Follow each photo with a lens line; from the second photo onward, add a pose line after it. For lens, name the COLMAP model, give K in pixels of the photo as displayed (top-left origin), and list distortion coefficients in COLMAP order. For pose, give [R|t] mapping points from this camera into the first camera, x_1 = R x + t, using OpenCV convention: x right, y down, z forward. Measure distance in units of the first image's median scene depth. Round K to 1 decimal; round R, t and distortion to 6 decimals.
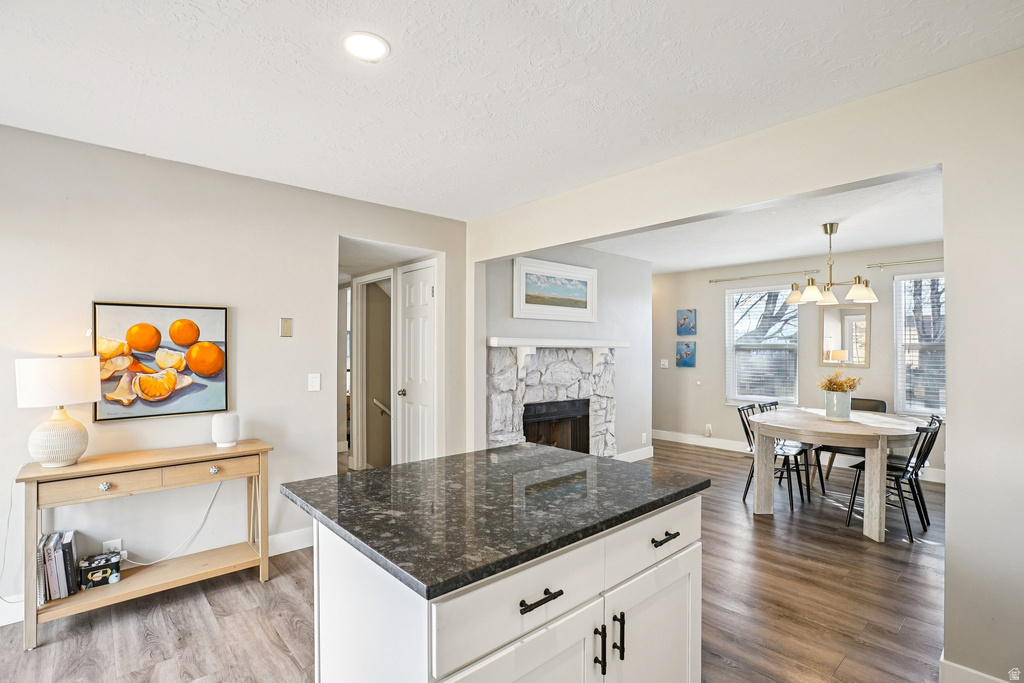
lens RADIAL K [[497.4, 0, 517.2], [0, 497.4, 342.4], [0, 0, 1]] dist [-0.024077, 0.000169]
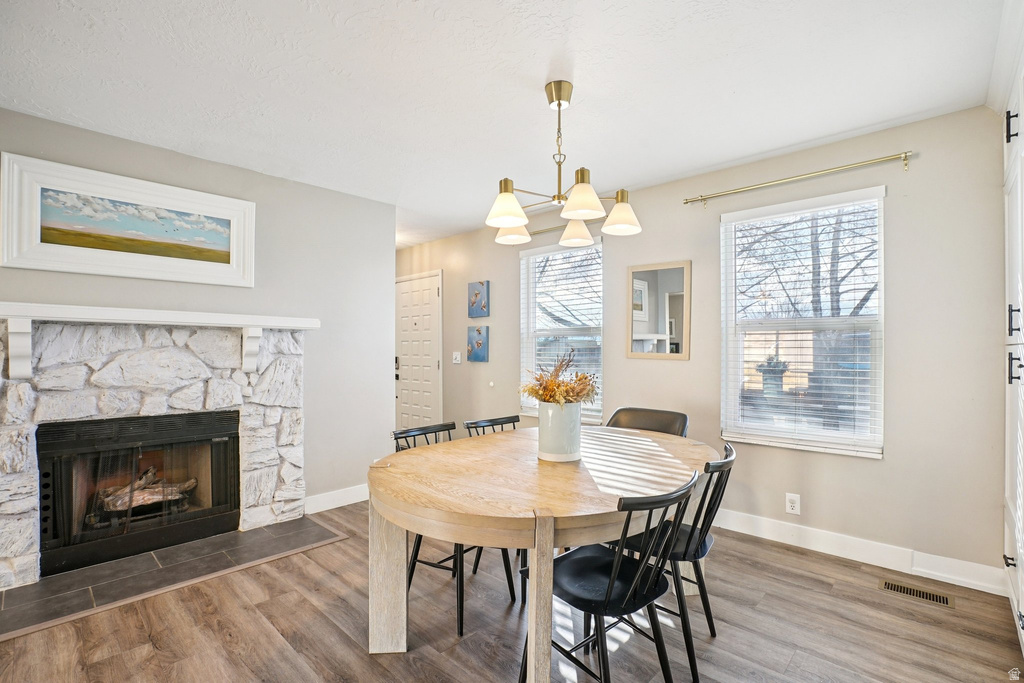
lens RADIAL K [[470.8, 0, 506.5], [0, 470.8, 347.9], [0, 0, 1]] dist [-0.023958, 0.000436]
pose [[0.999007, -0.002311, 0.044486, 0.457063], [0.002016, 0.999976, 0.006684, 0.033013], [-0.044501, -0.006588, 0.998988, 0.408086]]
